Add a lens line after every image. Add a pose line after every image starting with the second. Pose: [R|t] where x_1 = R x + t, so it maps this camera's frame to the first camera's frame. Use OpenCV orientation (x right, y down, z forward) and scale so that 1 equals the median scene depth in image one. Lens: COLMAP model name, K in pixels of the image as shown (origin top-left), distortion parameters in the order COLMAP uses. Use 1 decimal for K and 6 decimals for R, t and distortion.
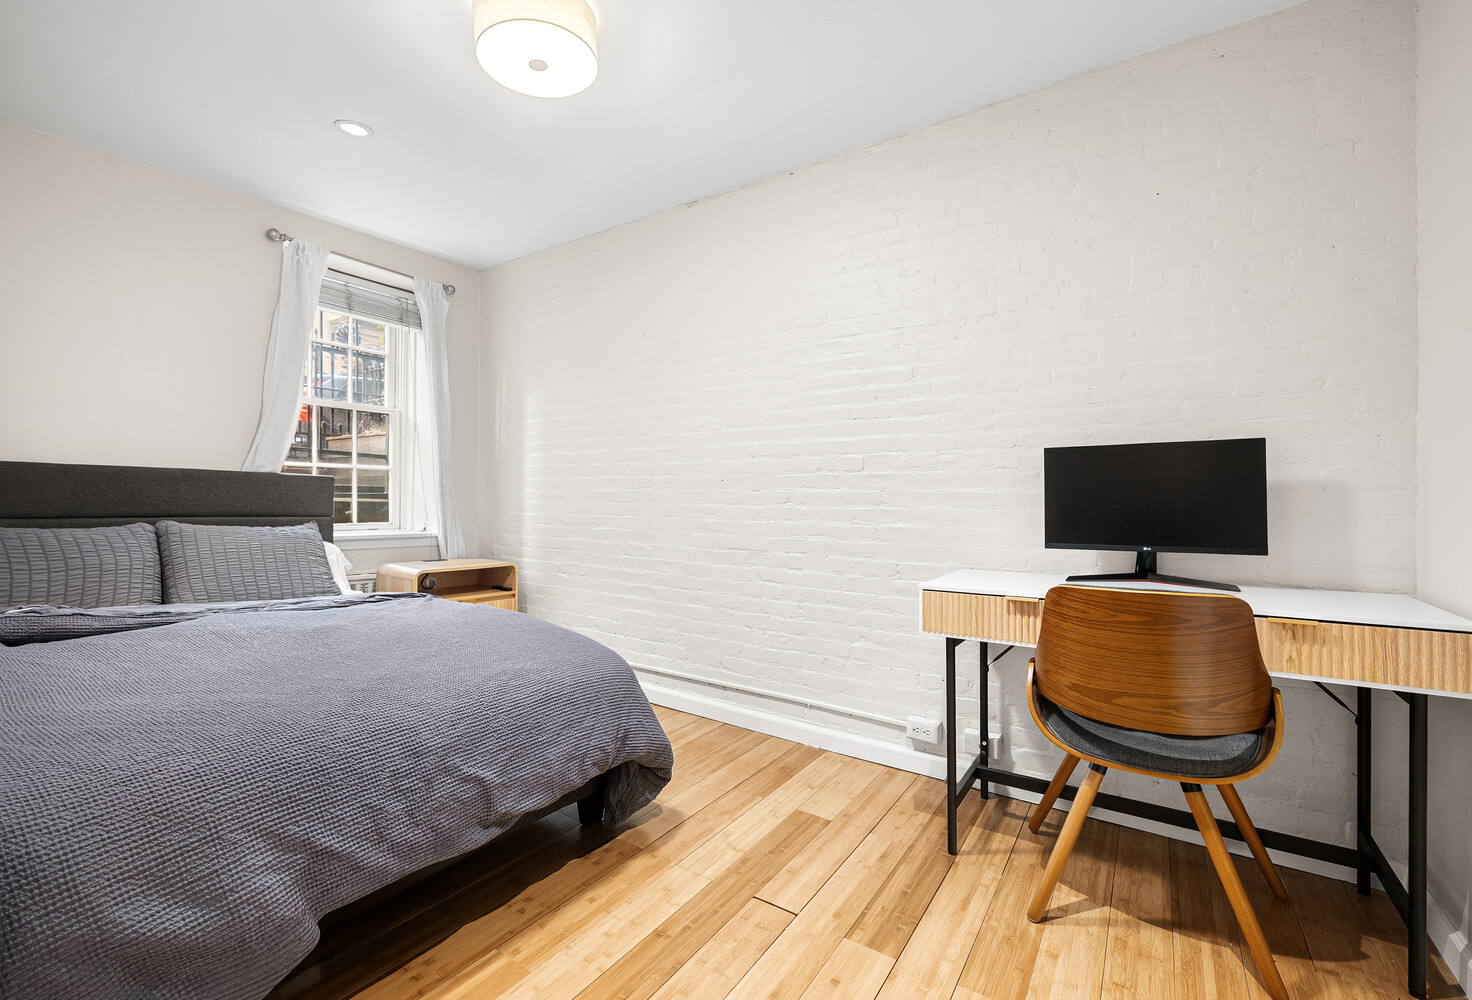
lens RADIAL K [[625.5, 0, 730.6], [0, 625.5, 497.2], [0, 0, 1]] dist [0.003775, -0.000080]
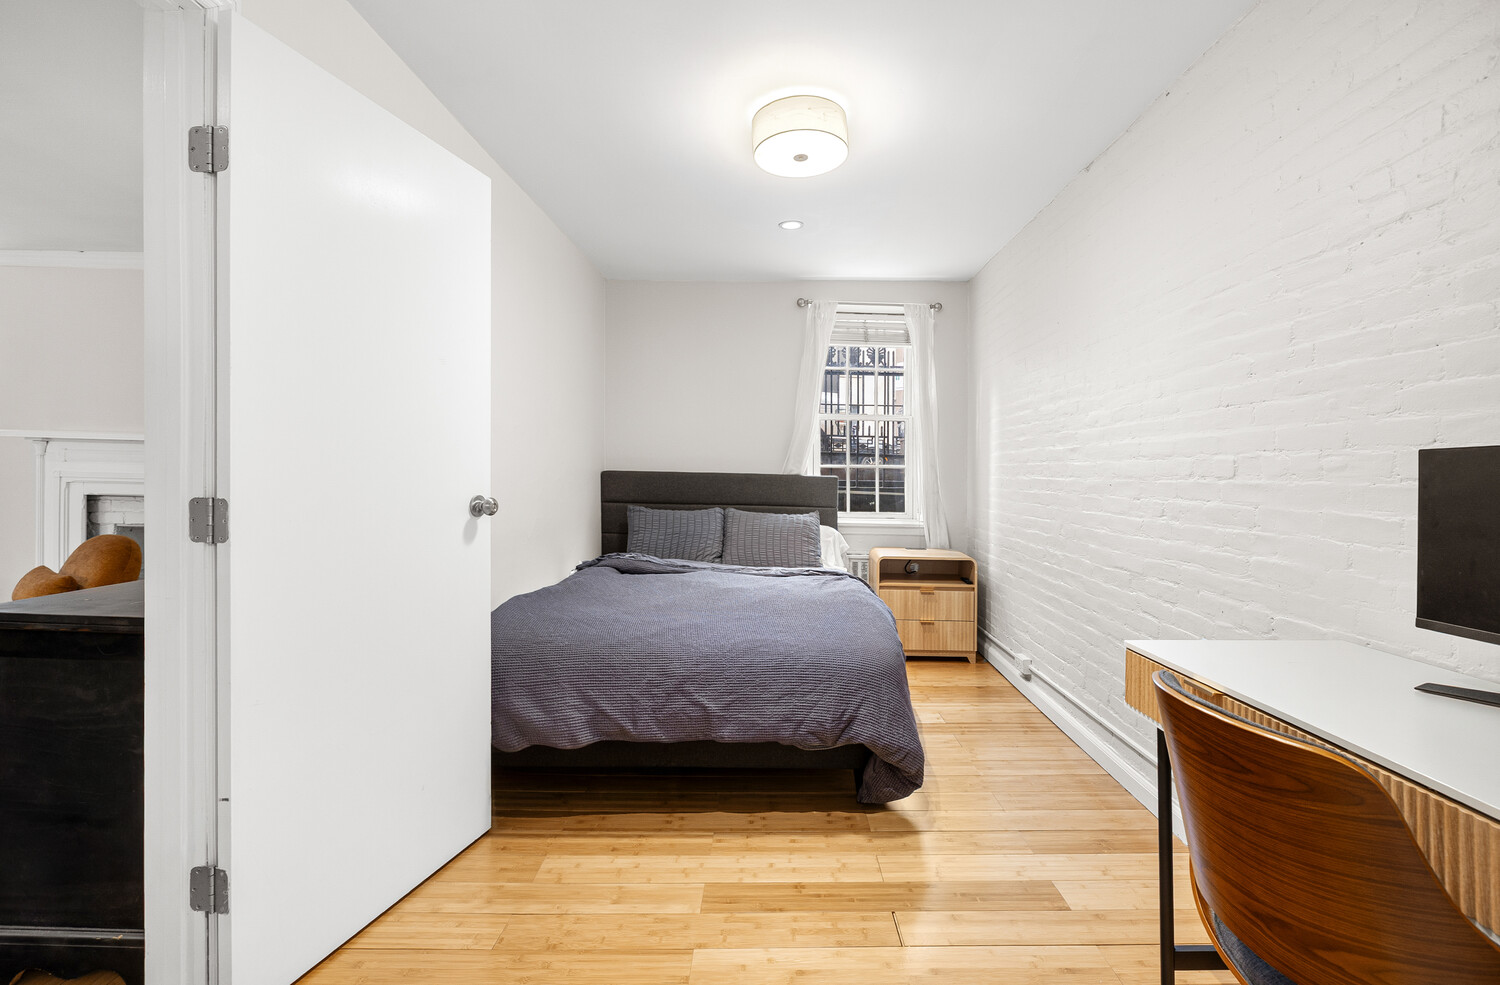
lens RADIAL K [[652.1, 0, 790.0], [0, 652.1, 476.7], [0, 0, 1]] dist [-0.002827, 0.000871]
pose [[0.596890, 0.003138, -0.802317, 0.511286], [-0.007408, 0.999971, -0.001601, -0.039359], [0.802289, 0.006899, 0.596896, 0.155136]]
